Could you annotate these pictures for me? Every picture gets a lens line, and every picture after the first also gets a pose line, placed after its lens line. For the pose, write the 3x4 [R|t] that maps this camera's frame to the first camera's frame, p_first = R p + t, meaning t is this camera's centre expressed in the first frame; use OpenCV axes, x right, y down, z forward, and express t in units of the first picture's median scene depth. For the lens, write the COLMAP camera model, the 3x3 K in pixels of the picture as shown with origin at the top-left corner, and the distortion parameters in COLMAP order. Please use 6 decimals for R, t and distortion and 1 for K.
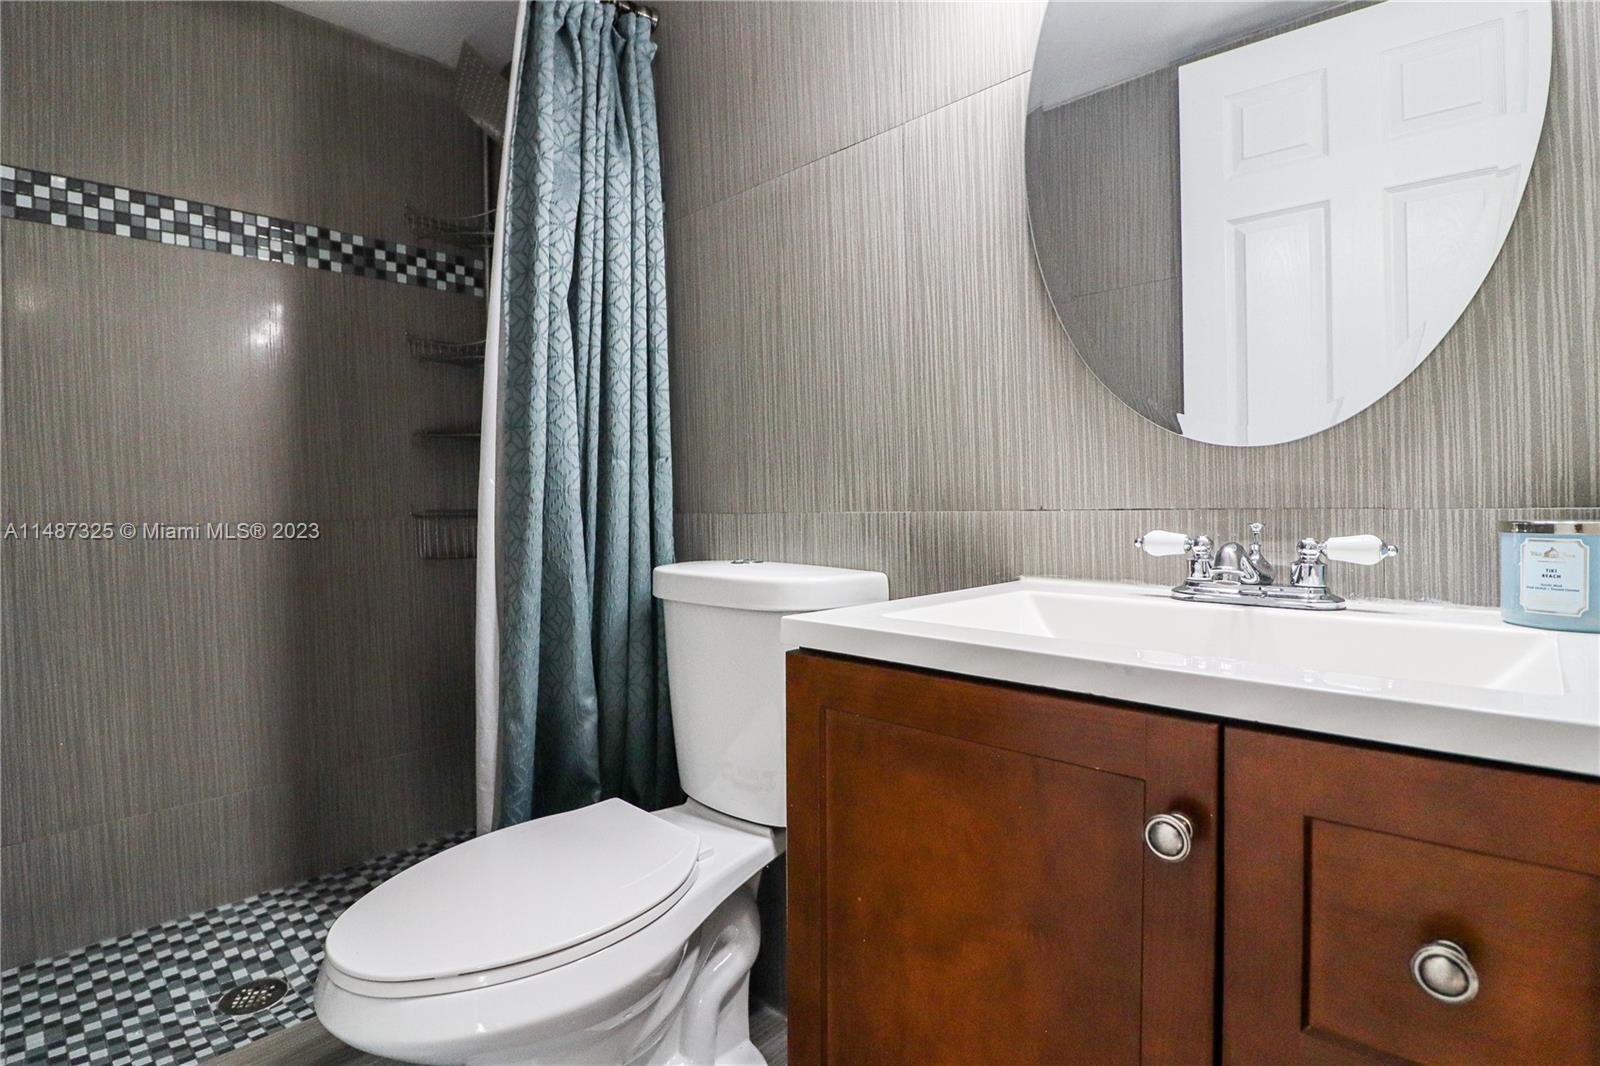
lens RADIAL K [[737.6, 0, 770.4], [0, 737.6, 506.2], [0, 0, 1]] dist [-0.007670, -0.009589]
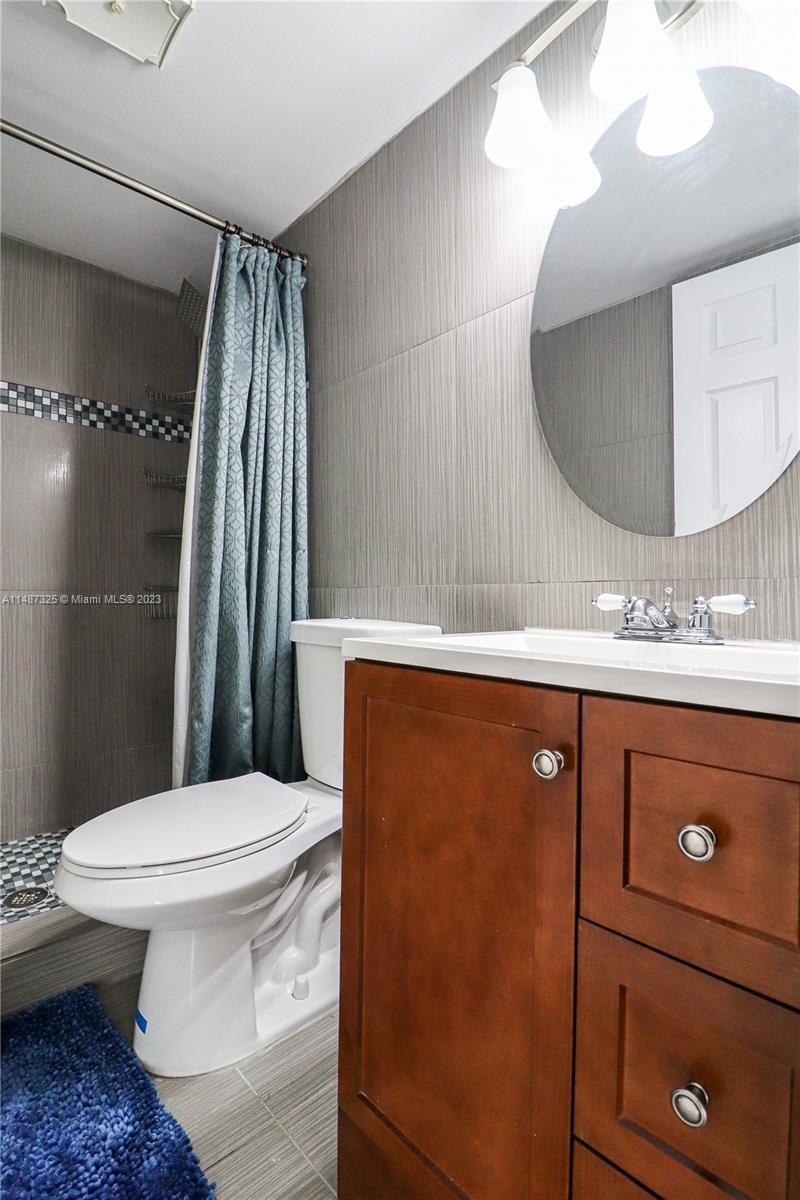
lens RADIAL K [[553.2, 0, 402.2], [0, 553.2, 600.7], [0, 0, 1]] dist [-0.007670, -0.009589]
pose [[0.997308, 0.020545, -0.070393, 0.150031], [-0.022343, 0.999441, -0.024852, 0.065409], [0.069843, 0.026358, 0.997210, -0.111630]]
